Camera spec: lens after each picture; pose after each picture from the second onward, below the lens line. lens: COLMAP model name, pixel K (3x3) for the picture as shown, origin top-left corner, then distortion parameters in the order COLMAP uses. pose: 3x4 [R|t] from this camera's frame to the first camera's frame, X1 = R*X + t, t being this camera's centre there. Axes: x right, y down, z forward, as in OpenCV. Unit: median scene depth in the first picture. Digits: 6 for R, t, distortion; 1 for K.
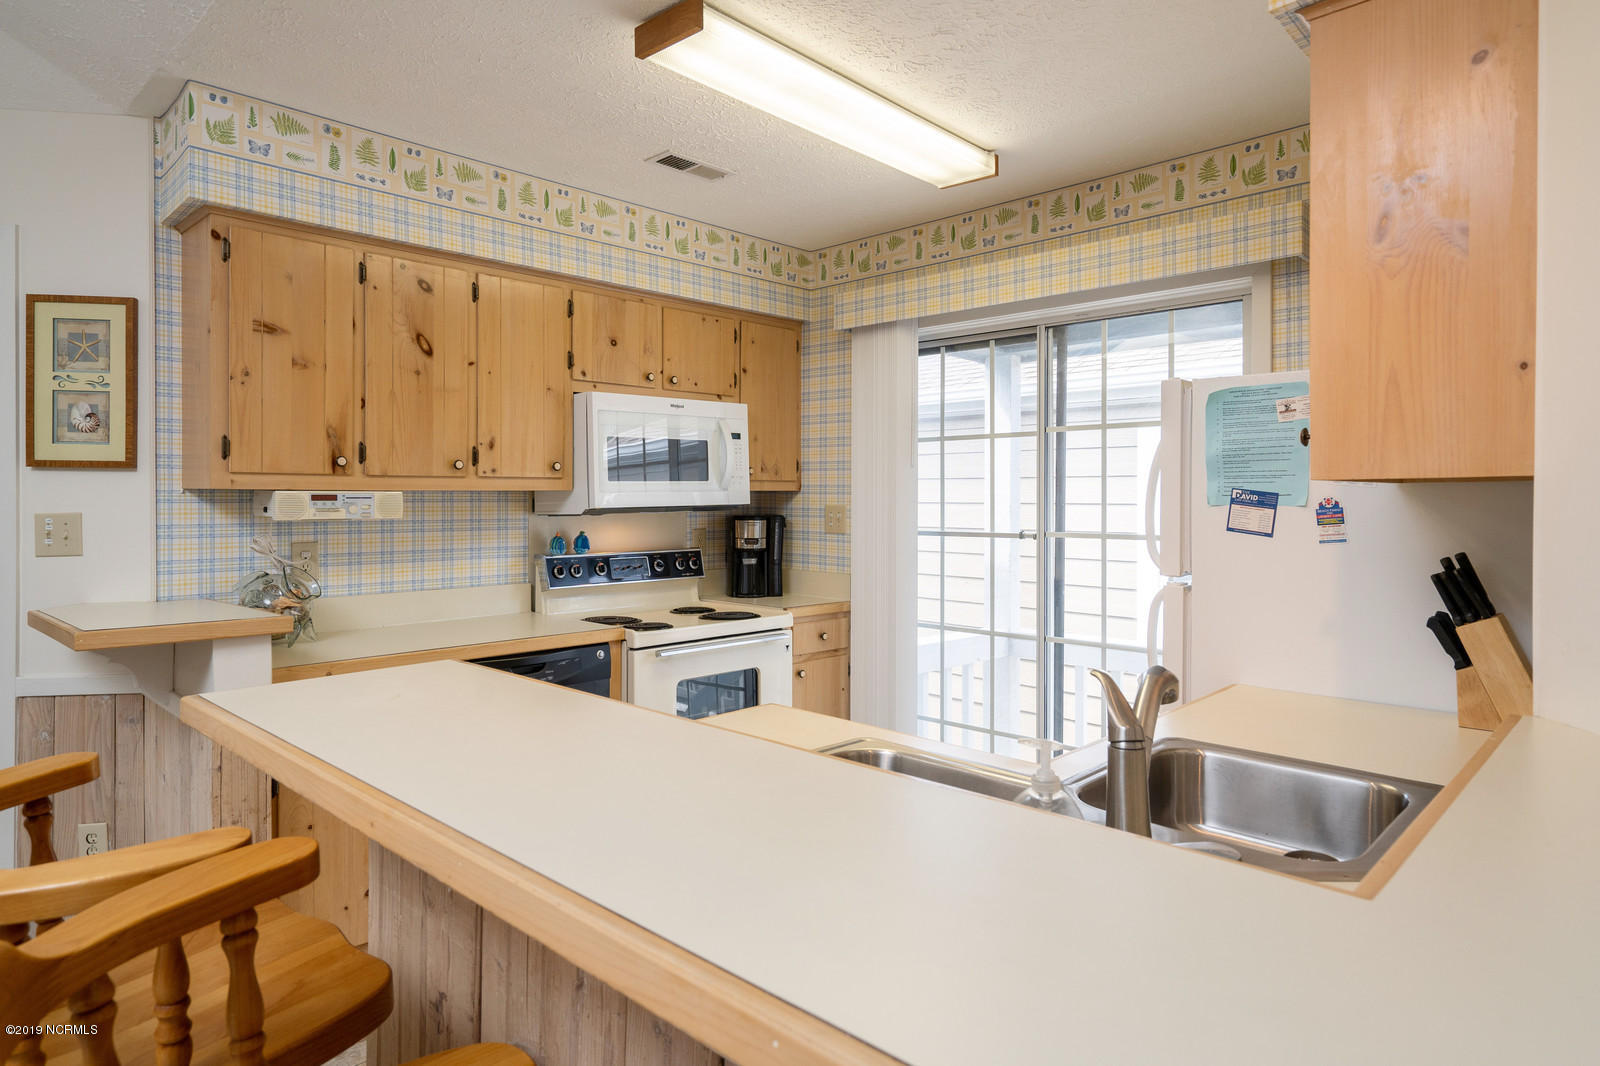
lens RADIAL K [[933.7, 0, 776.5], [0, 933.7, 504.5], [0, 0, 1]] dist [0.002691, 0.000358]
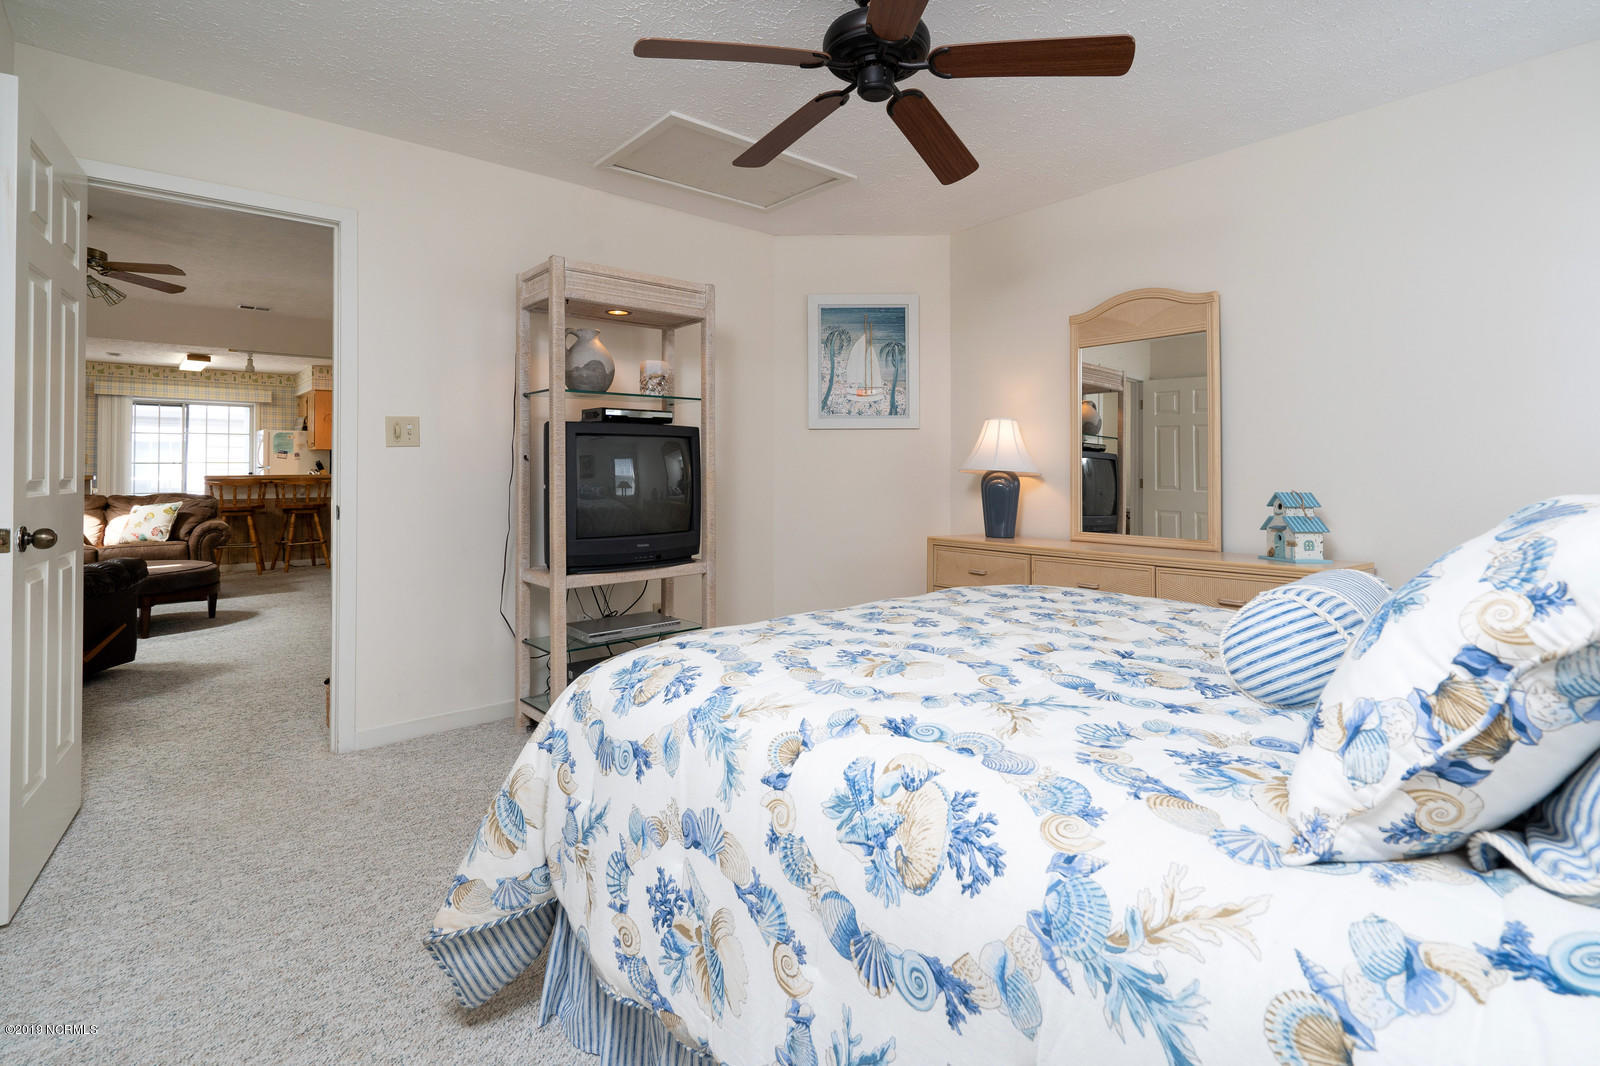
lens RADIAL K [[749.3, 0, 800.9], [0, 749.3, 459.4], [0, 0, 1]] dist [0.000450, 0.000186]
pose [[0.084120, 0.011466, 0.996390, -3.625860], [0.010046, 0.999873, -0.012354, 0.120567], [-0.996405, 0.011049, 0.083994, -2.422528]]
